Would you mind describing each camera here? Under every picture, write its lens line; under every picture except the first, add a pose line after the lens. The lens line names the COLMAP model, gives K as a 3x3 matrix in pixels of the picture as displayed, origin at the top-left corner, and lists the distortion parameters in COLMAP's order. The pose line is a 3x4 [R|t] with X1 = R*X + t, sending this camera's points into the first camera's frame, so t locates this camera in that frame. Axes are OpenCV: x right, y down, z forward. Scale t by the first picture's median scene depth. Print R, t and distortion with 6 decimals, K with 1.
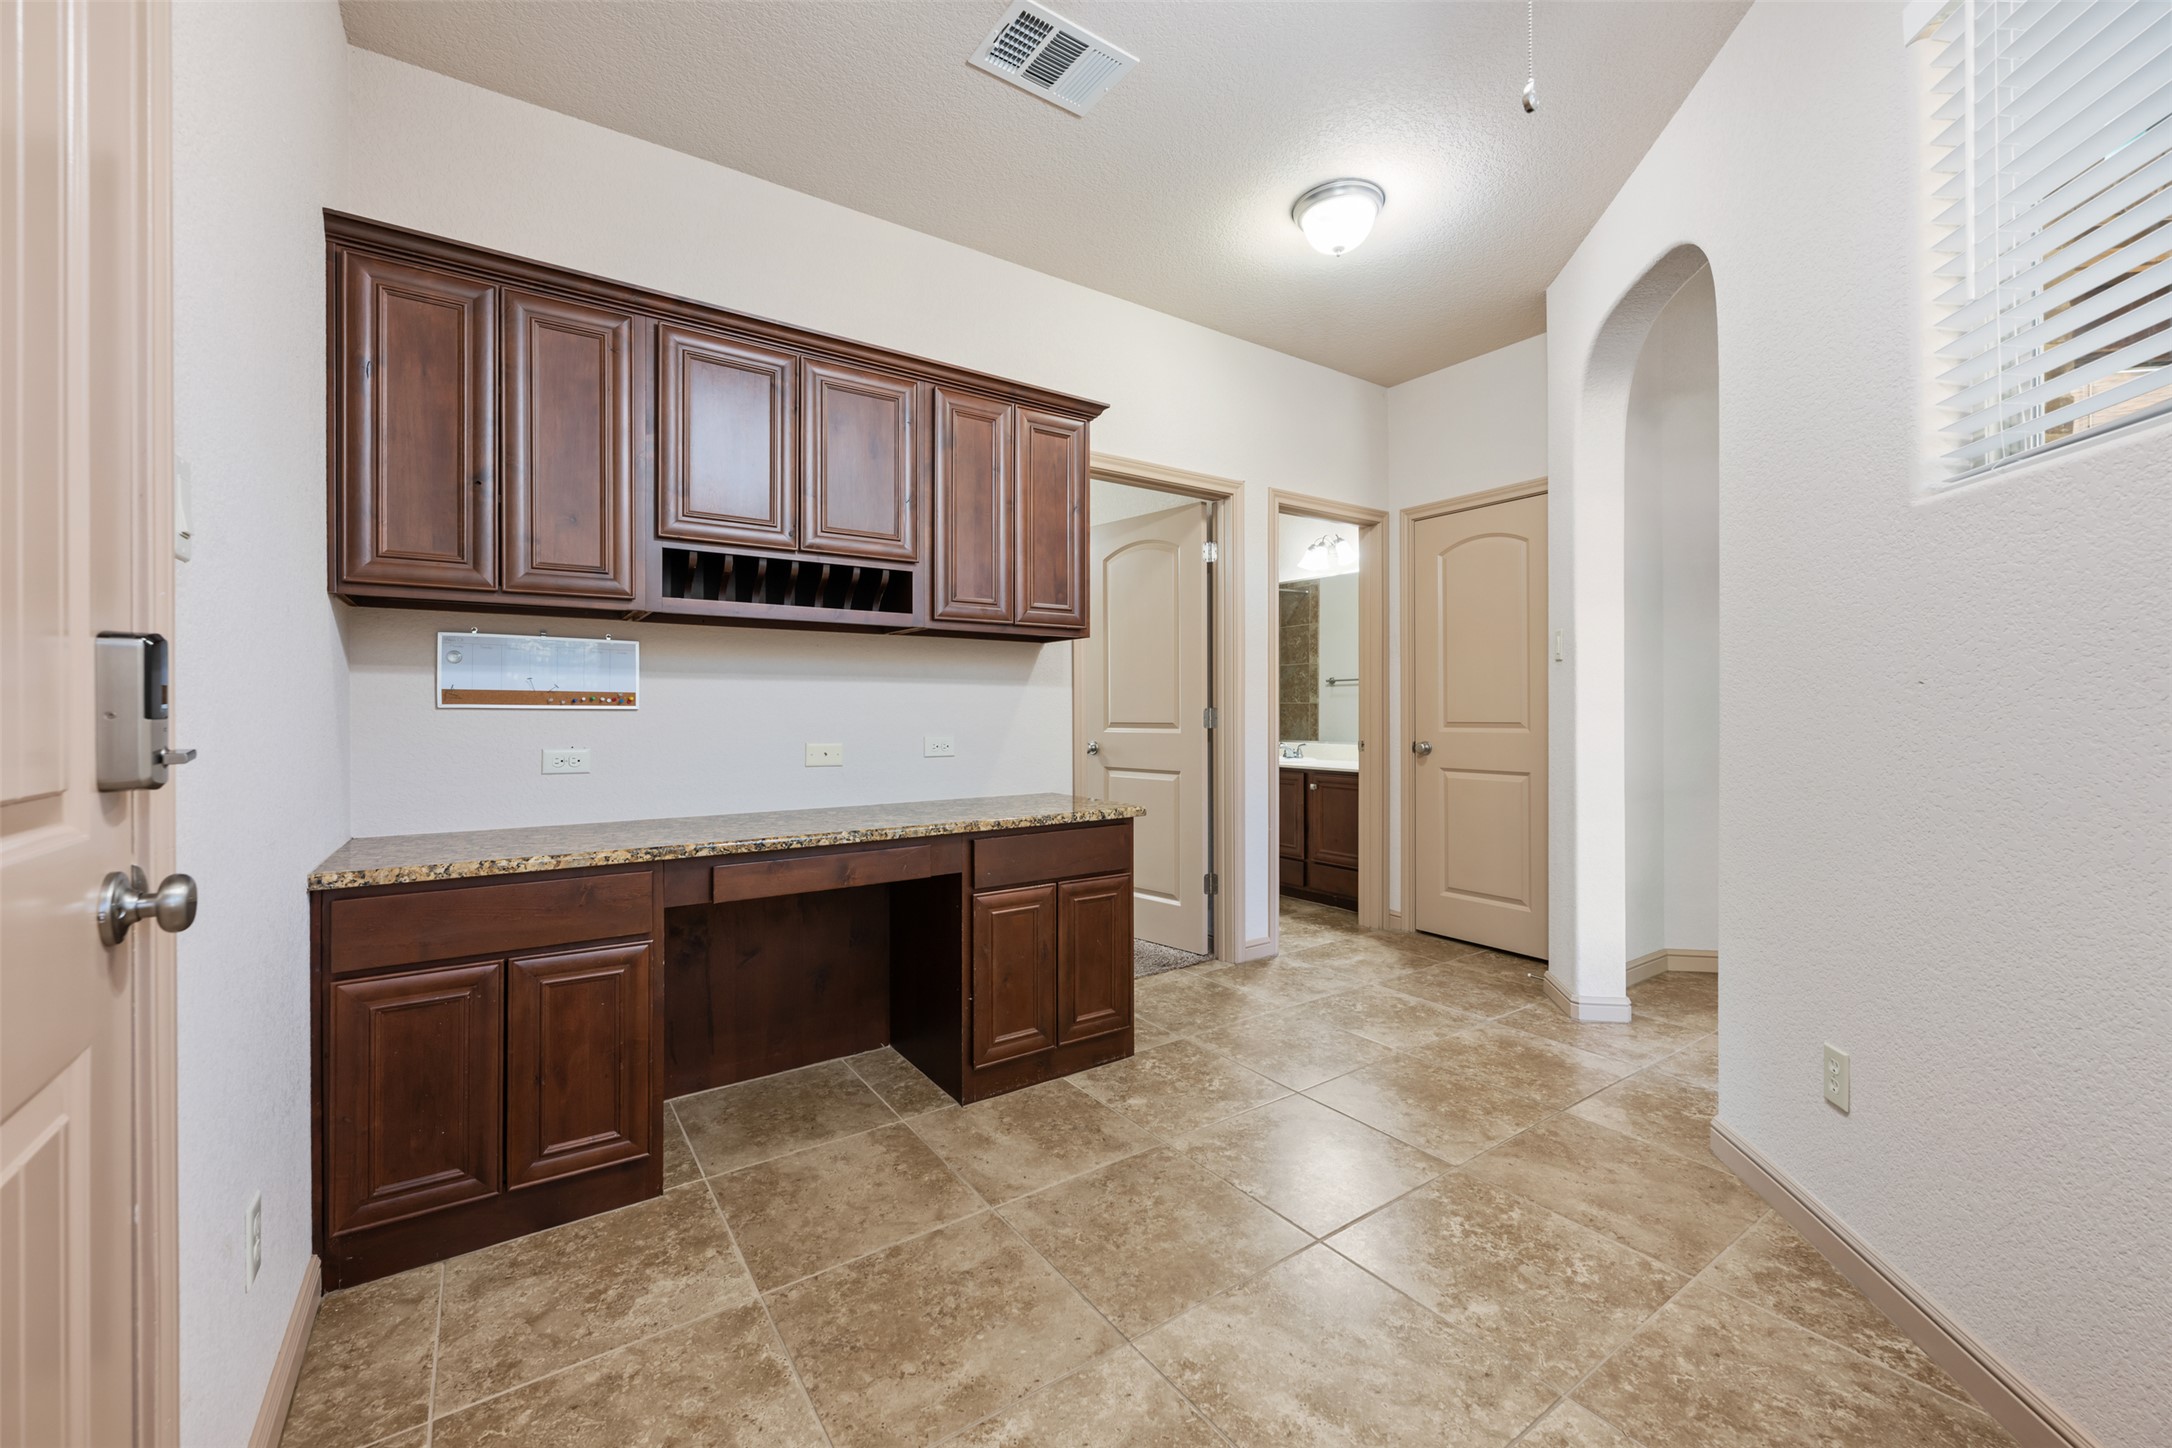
lens RADIAL K [[861.8, 0, 1082.0], [0, 861.8, 709.6], [0, 0, 1]] dist [-0.000775, -0.000184]
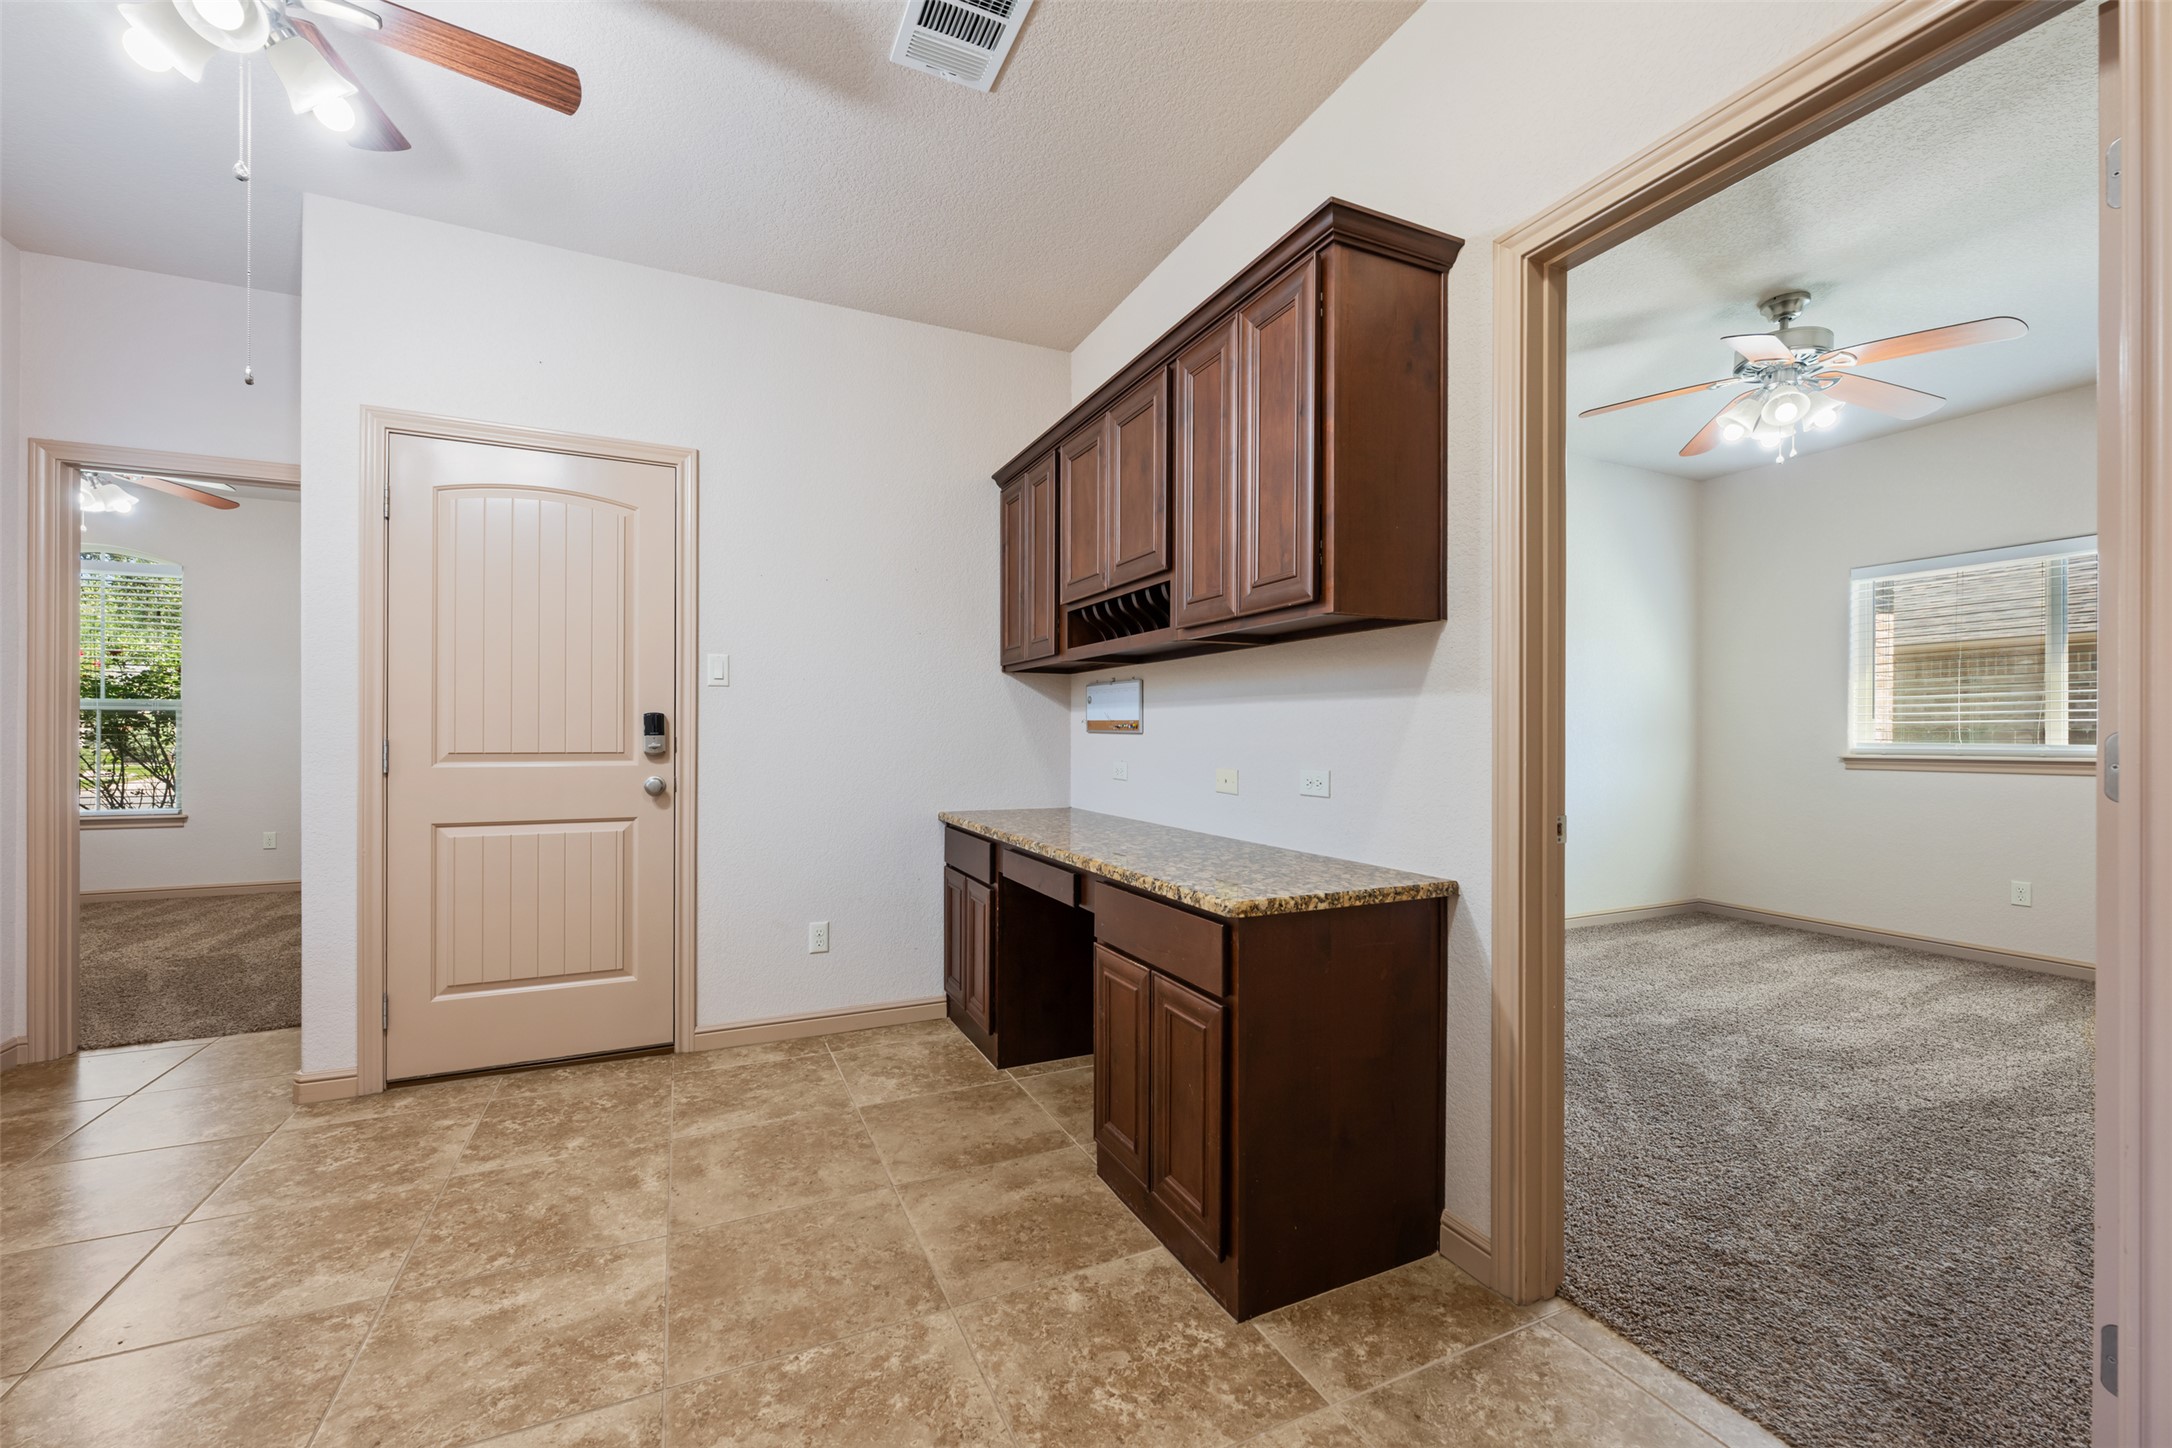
lens RADIAL K [[861.8, 0, 1086.7], [0, 861.8, 733.1], [0, 0, 1]] dist [-0.000775, -0.000184]
pose [[-0.165905, -0.000026, -0.986142, 0.859976], [0.000984, 0.999999, -0.000192, -0.001477], [0.986141, -0.001002, -0.165905, 1.301815]]
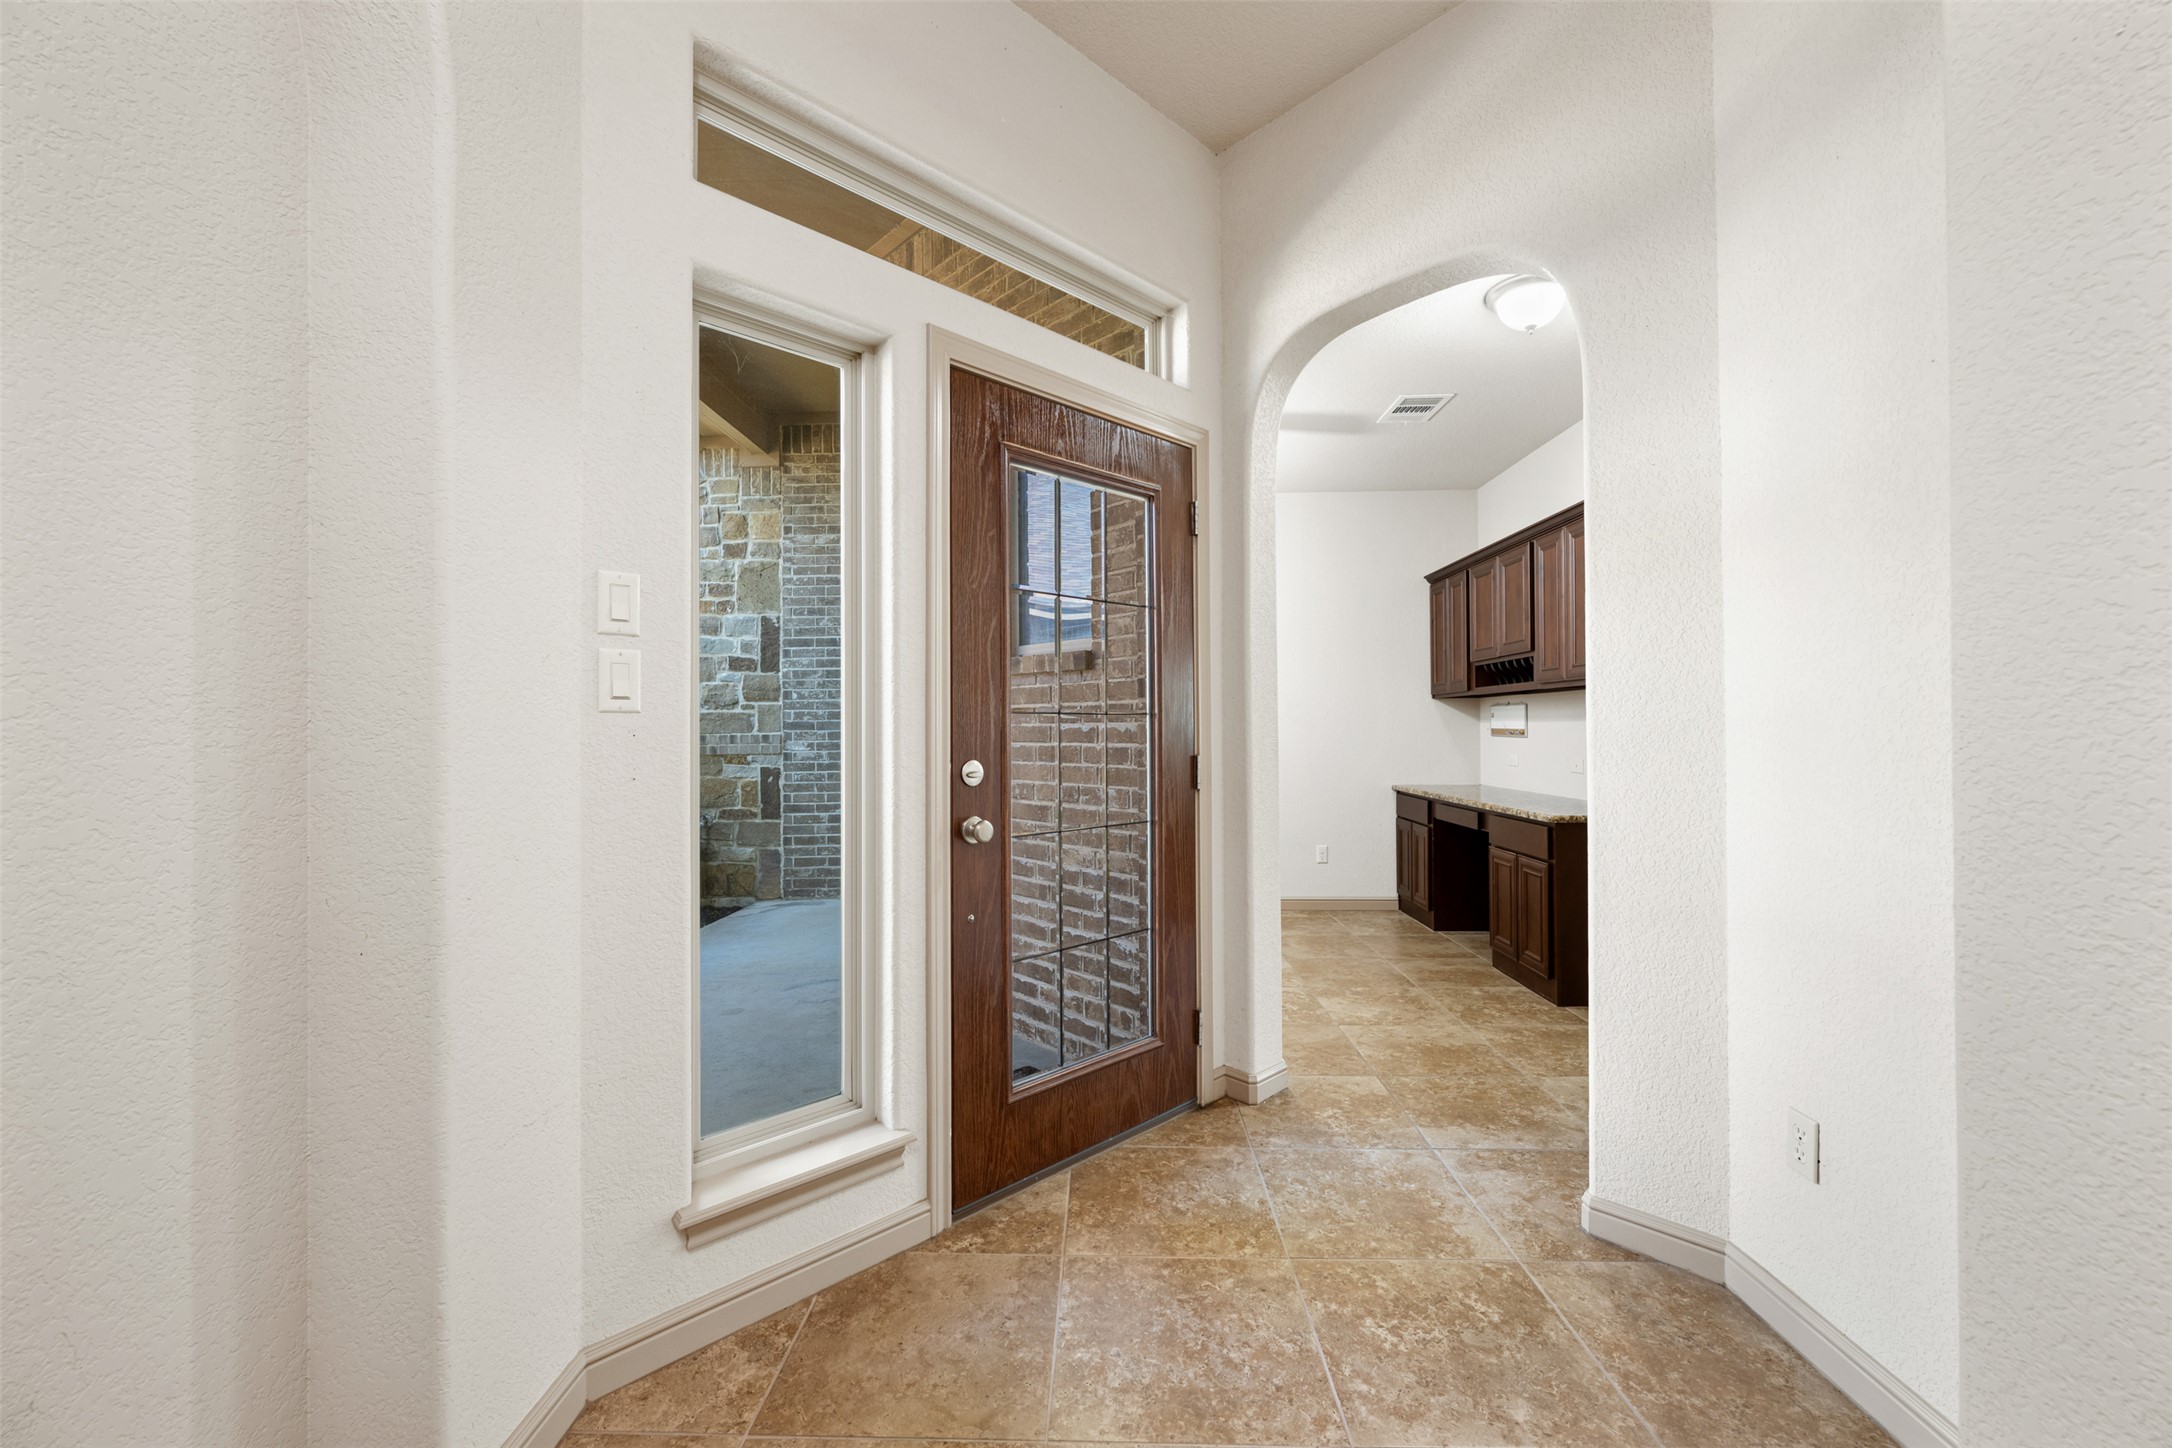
lens RADIAL K [[861.8, 0, 1094.1], [0, 861.8, 719.6], [0, 0, 1]] dist [-0.000775, -0.000184]
pose [[-0.583435, -0.006421, -0.812135, 2.006779], [0.006357, 0.999902, -0.012473, -0.027879], [0.812135, -0.012440, -0.583337, 1.565832]]
